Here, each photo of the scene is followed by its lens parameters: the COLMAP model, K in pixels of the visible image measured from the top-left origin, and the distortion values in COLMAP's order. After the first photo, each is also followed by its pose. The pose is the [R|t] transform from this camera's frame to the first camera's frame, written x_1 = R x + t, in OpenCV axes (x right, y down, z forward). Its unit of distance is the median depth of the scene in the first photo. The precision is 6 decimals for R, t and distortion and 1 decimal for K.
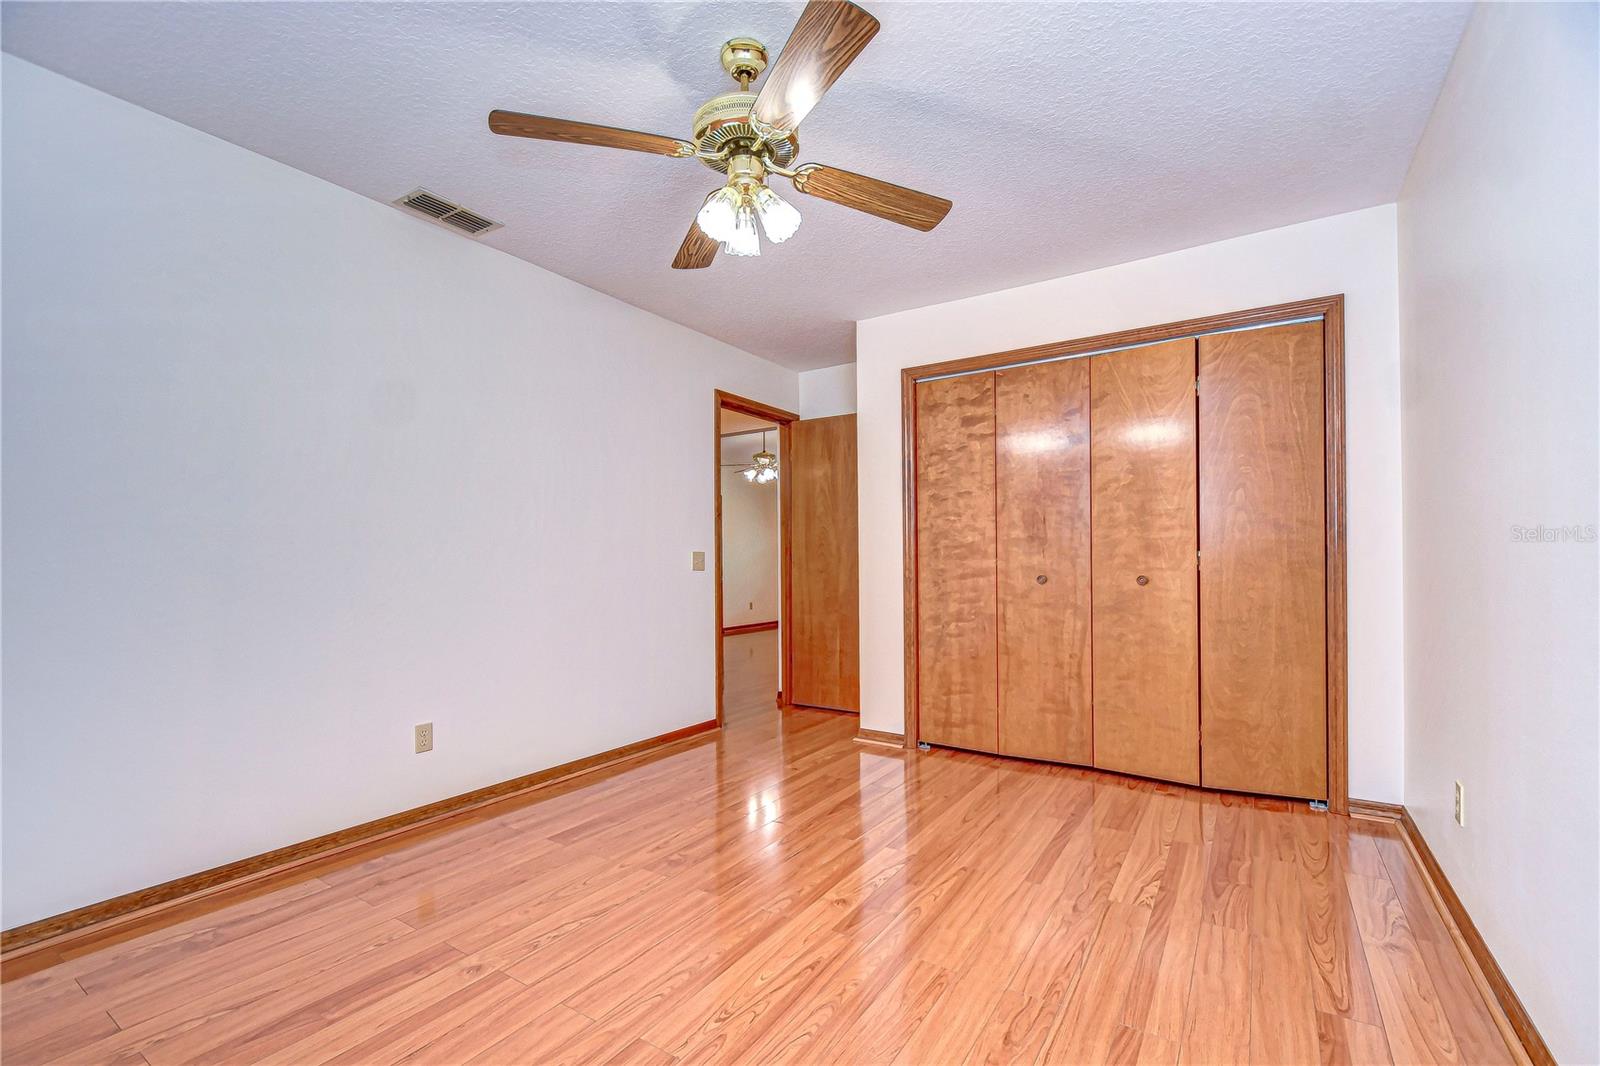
lens RADIAL K [[691.2, 0, 797.9], [0, 691.2, 579.0], [0, 0, 1]] dist [0.003782, 0.000069]
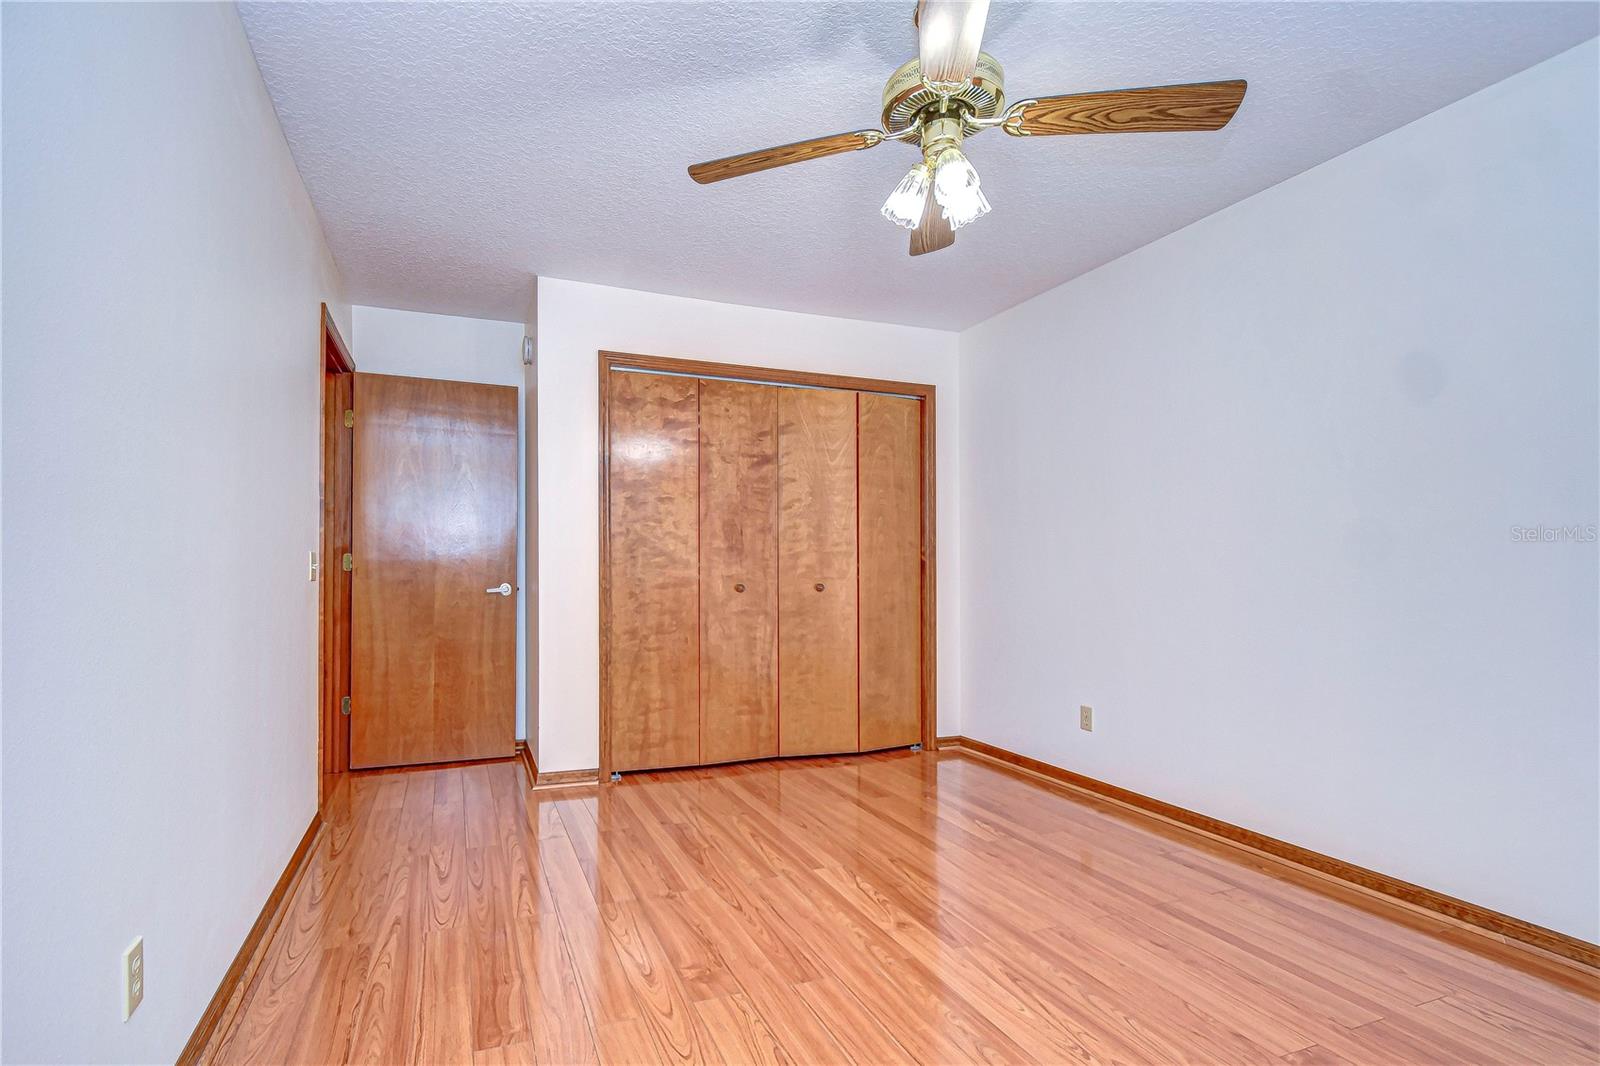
lens RADIAL K [[730.3, 0, 715.7], [0, 730.3, 581.1], [0, 0, 1]] dist [0.001387, -0.000042]
pose [[0.603354, -0.005143, 0.797457, -0.582582], [0.013902, 0.999895, -0.004069, -0.006303], [-0.797352, 0.013541, 0.603362, 0.381684]]
